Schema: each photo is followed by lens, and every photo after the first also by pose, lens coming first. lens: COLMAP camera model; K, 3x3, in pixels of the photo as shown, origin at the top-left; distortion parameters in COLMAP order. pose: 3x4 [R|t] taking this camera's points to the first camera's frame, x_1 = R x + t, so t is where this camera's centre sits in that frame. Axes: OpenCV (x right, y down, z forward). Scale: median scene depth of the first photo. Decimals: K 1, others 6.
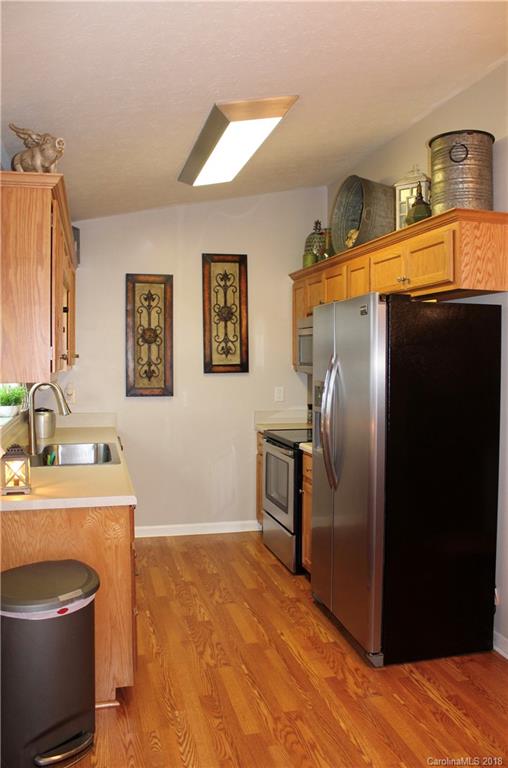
lens RADIAL K [[628.2, 0, 256.8], [0, 628.2, 383.4], [0, 0, 1]] dist [-0.106792, 0.012320]
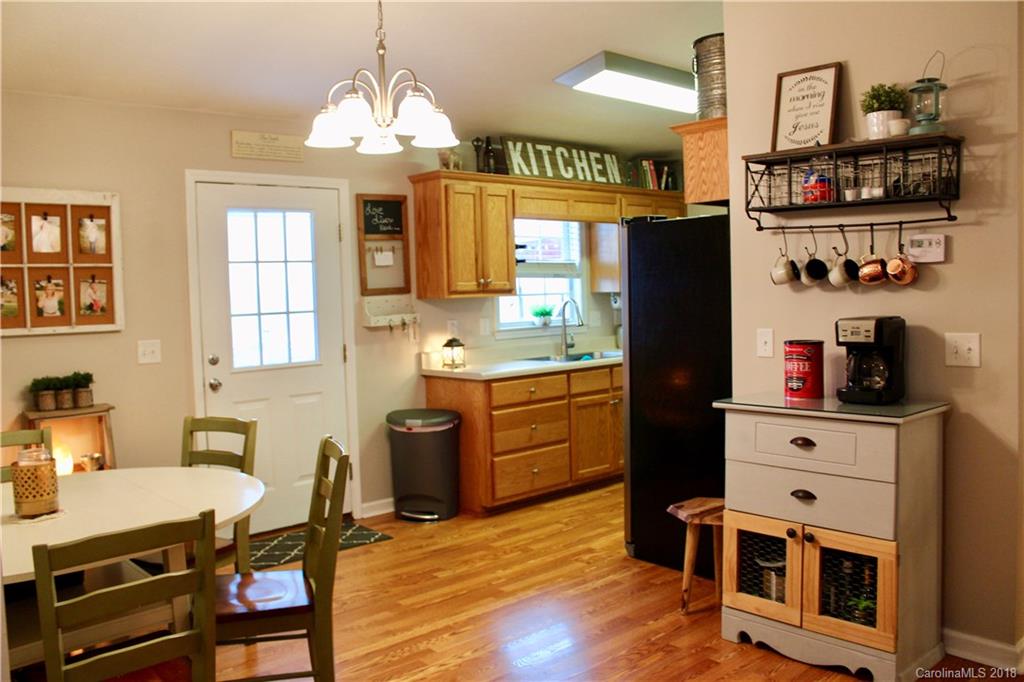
lens RADIAL K [[844.1, 0, 509.8], [0, 844.1, 336.0], [0, 0, 1]] dist [-0.146747, 0.109135]
pose [[0.452430, 0.031646, -0.891238, 1.415111], [-0.007315, 0.999468, 0.031775, 0.020935], [0.891770, -0.007857, 0.452421, 0.127498]]
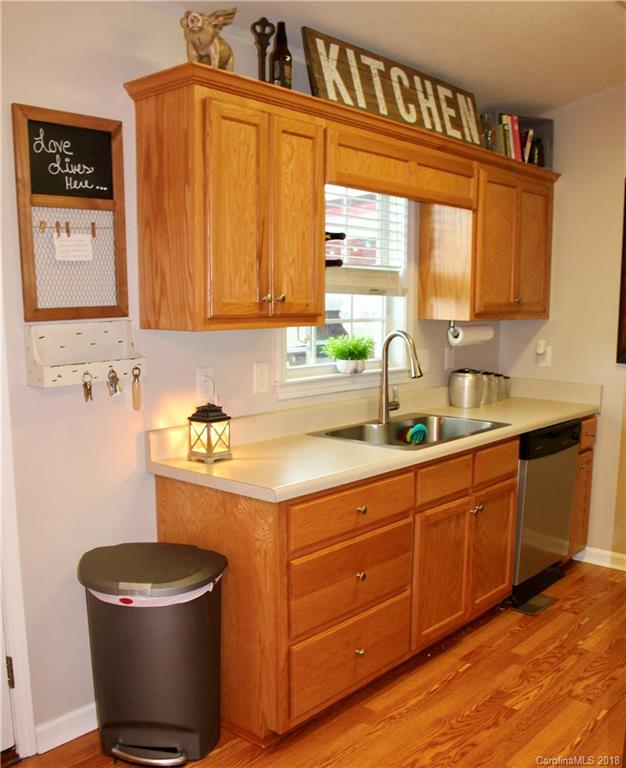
lens RADIAL K [[760.3, 0, 321.8], [0, 760.3, 432.2], [0, 0, 1]] dist [-0.106176, 0.000000]
pose [[0.562874, 0.143836, -0.813931, 0.480335], [-0.038985, 0.988266, 0.147684, -0.019882], [0.825623, -0.051396, 0.561877, 0.473939]]
